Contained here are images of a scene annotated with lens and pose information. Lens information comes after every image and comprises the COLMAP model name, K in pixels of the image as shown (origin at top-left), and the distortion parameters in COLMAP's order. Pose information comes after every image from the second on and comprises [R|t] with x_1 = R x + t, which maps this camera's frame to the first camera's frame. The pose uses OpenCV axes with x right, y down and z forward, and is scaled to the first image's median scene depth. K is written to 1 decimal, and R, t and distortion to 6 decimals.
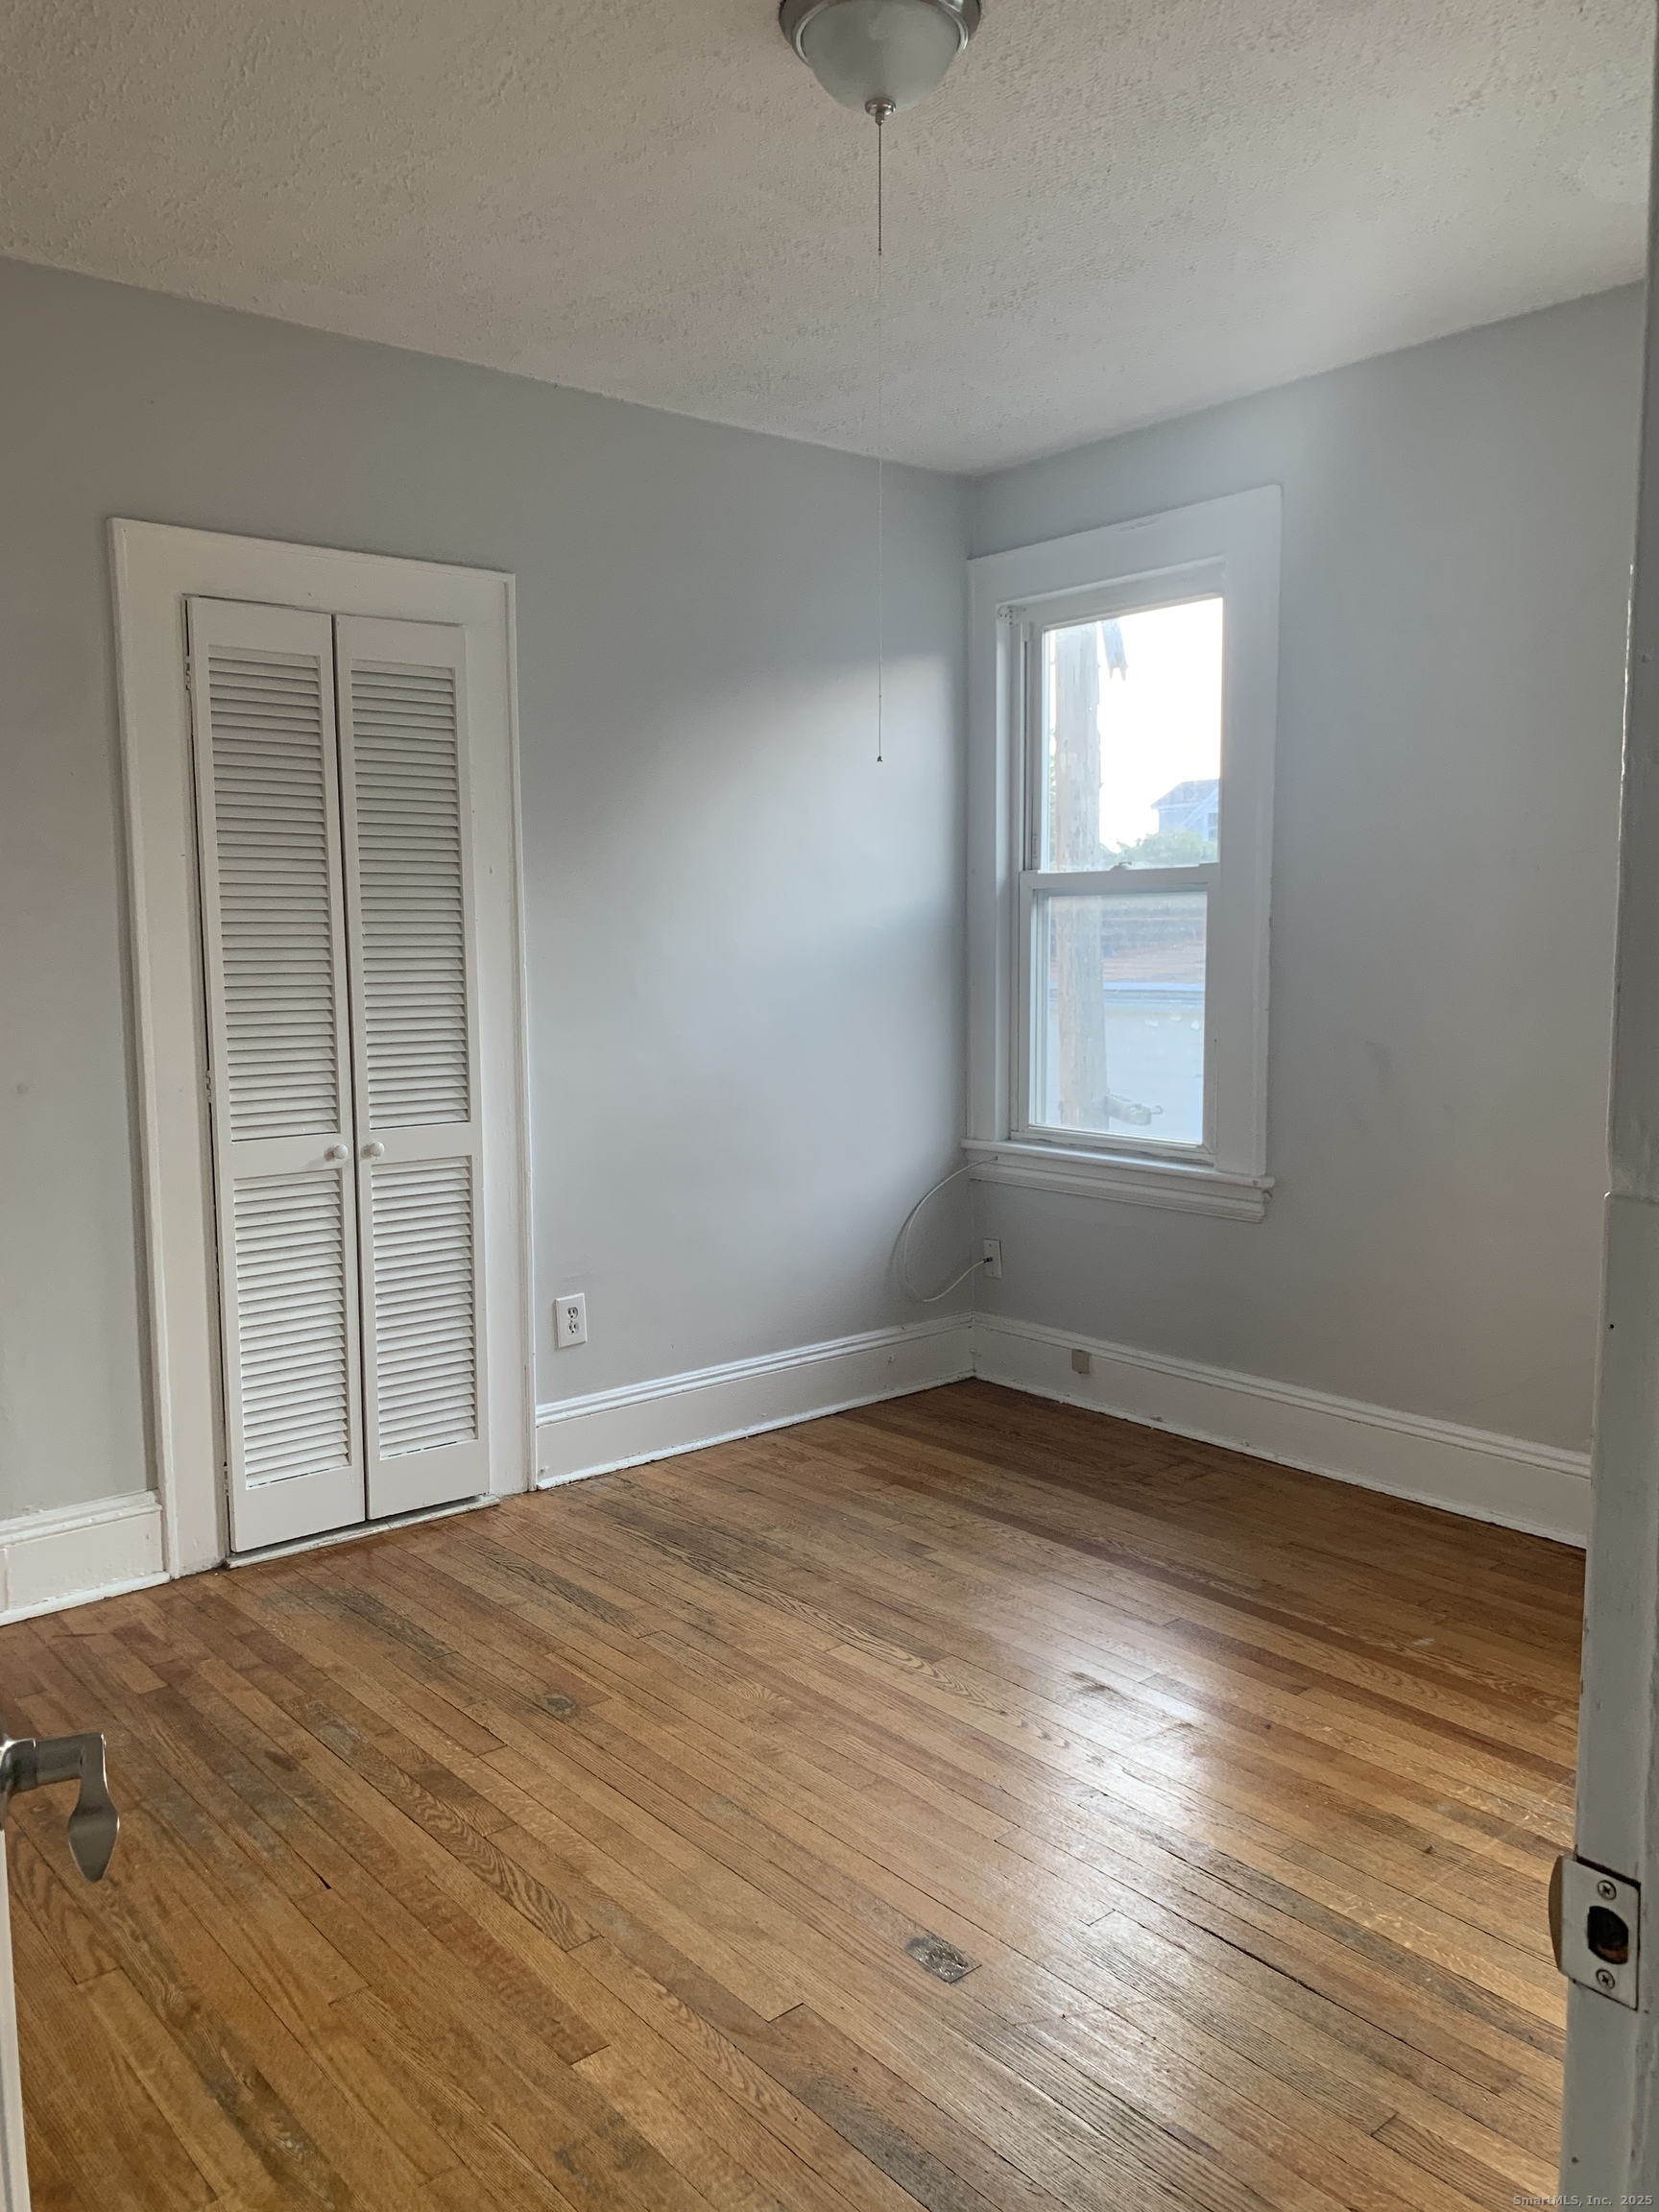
lens RADIAL K [[1719.5, 0, 811.5], [0, 1719.5, 1109.1], [0, 0, 1]] dist [0.038538, -0.035735]
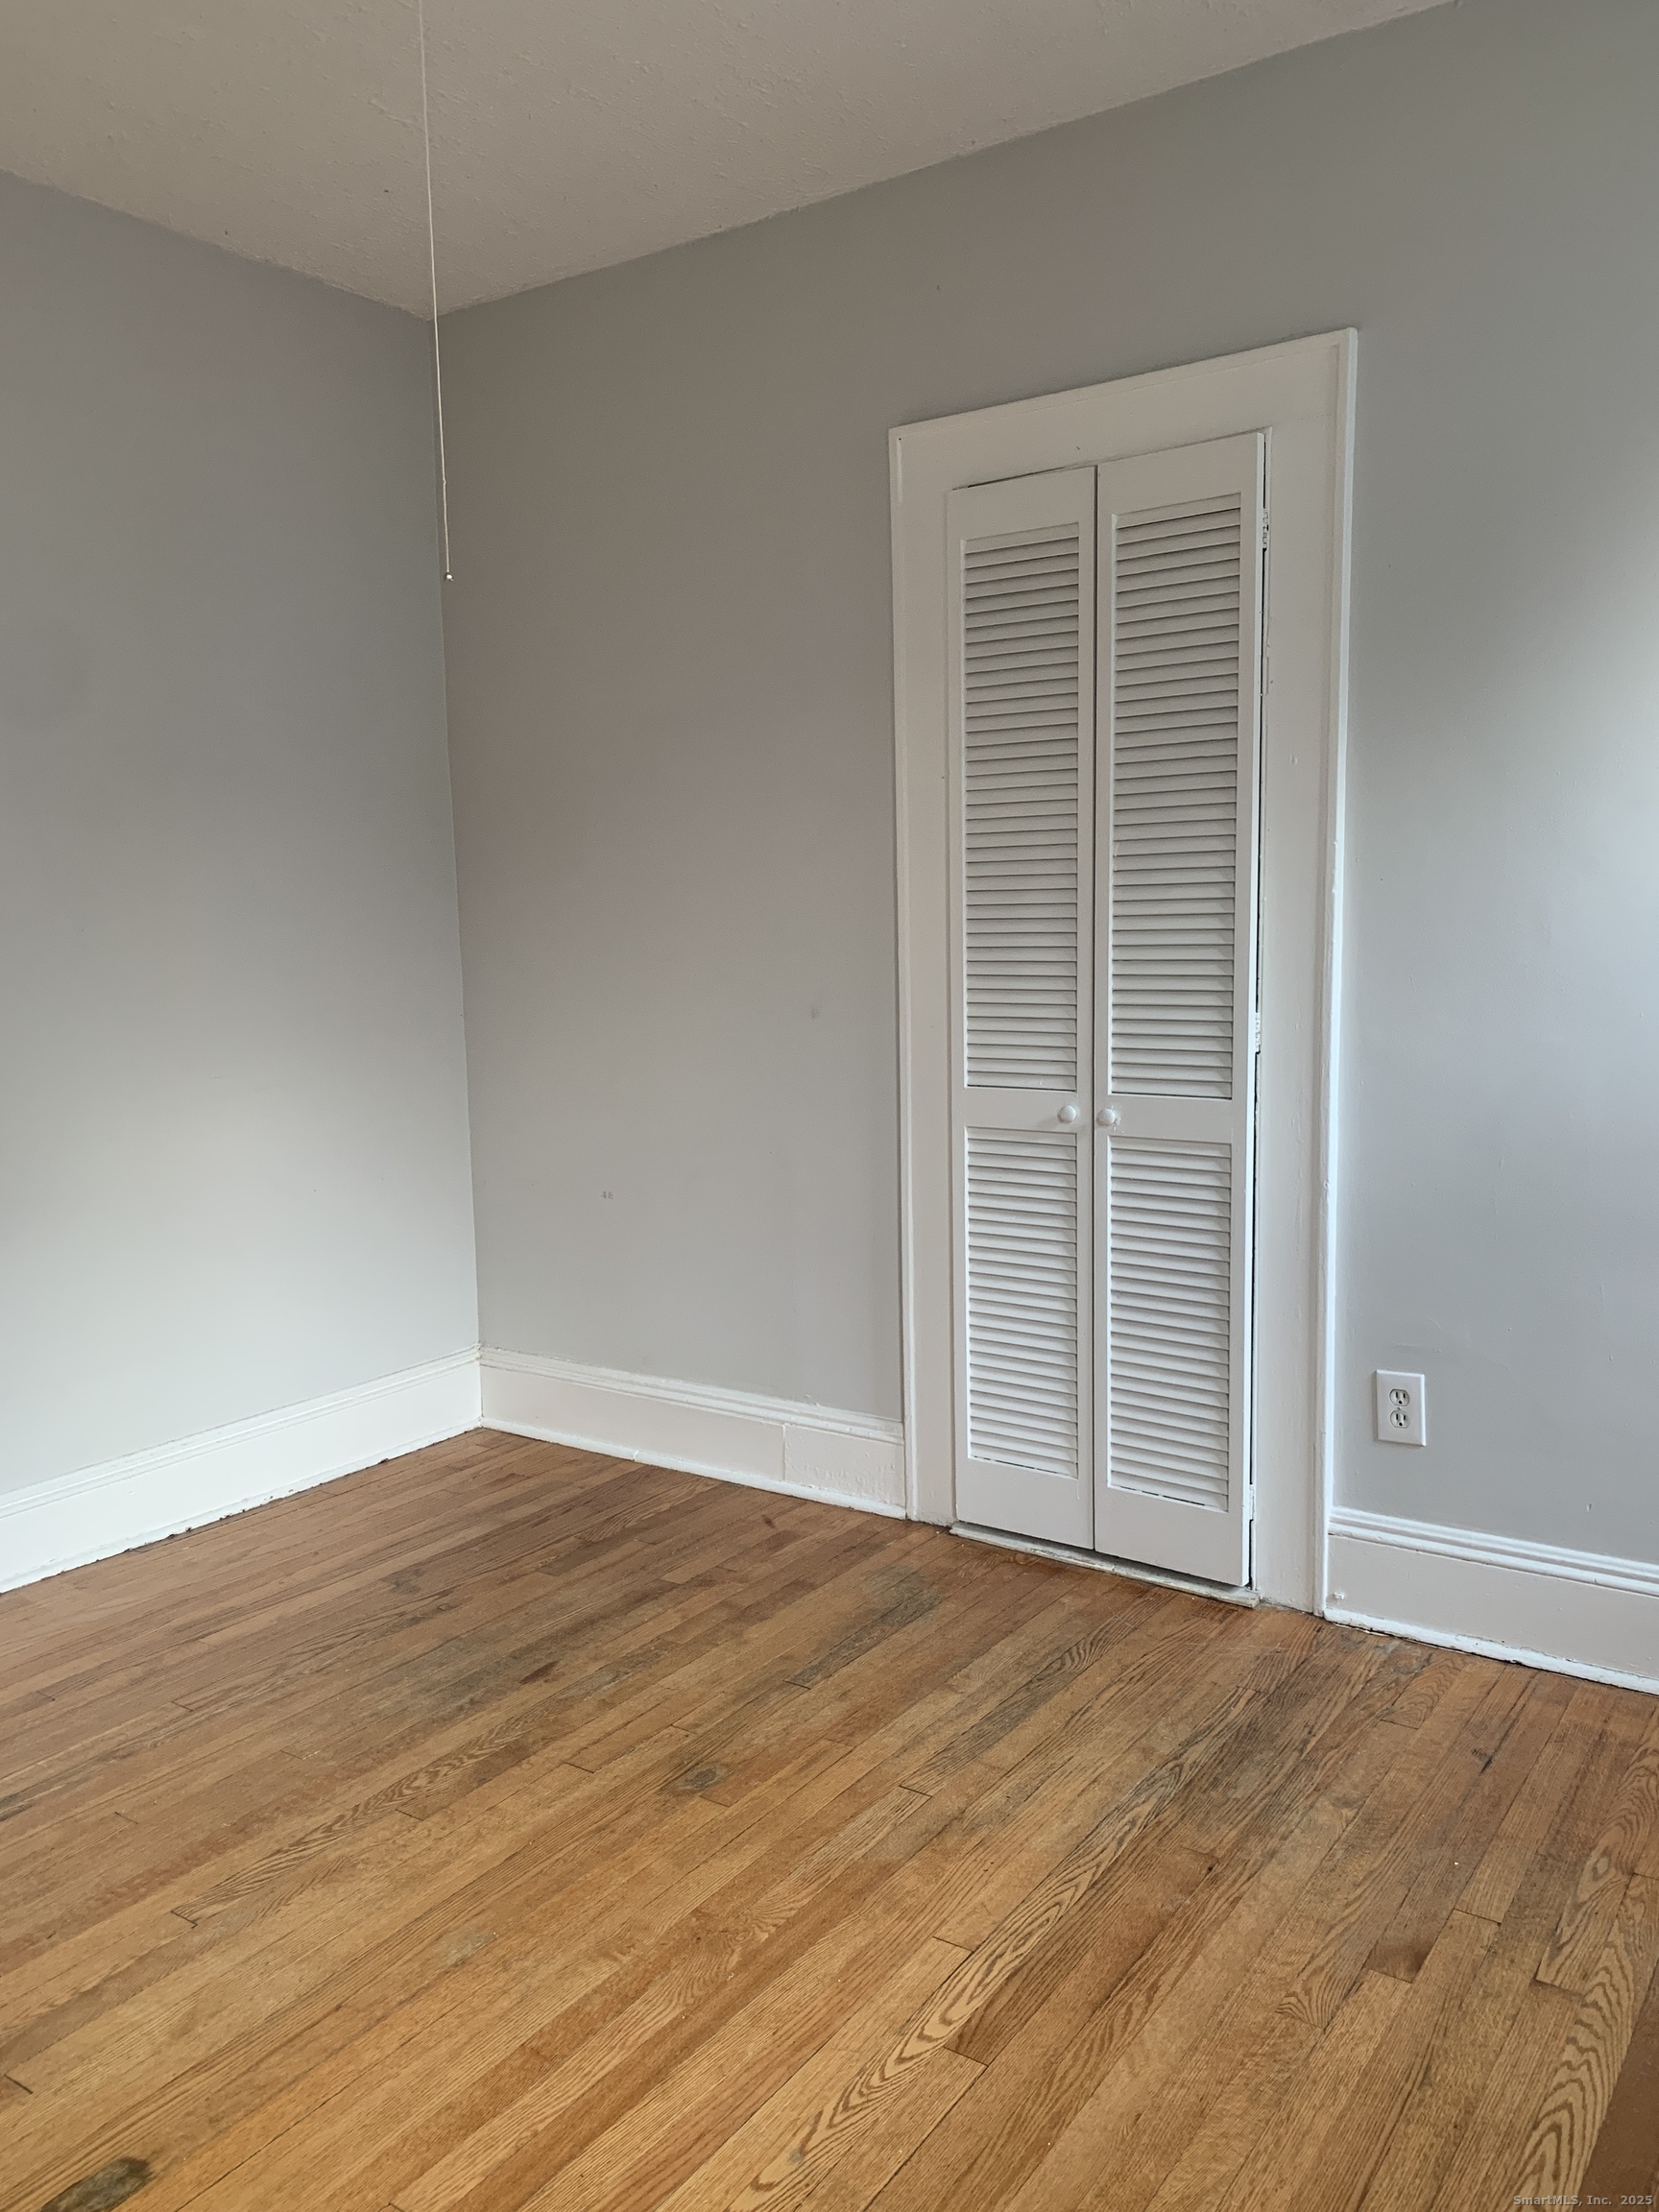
lens RADIAL K [[1719.5, 0, 792.2], [0, 1719.5, 1110.6], [0, 0, 1]] dist [0.038538, -0.035735]
pose [[0.248856, 0.129566, -0.959835, 0.491366], [-0.077072, 0.990518, 0.113725, -0.060751], [0.965469, 0.045675, 0.256482, 0.629504]]
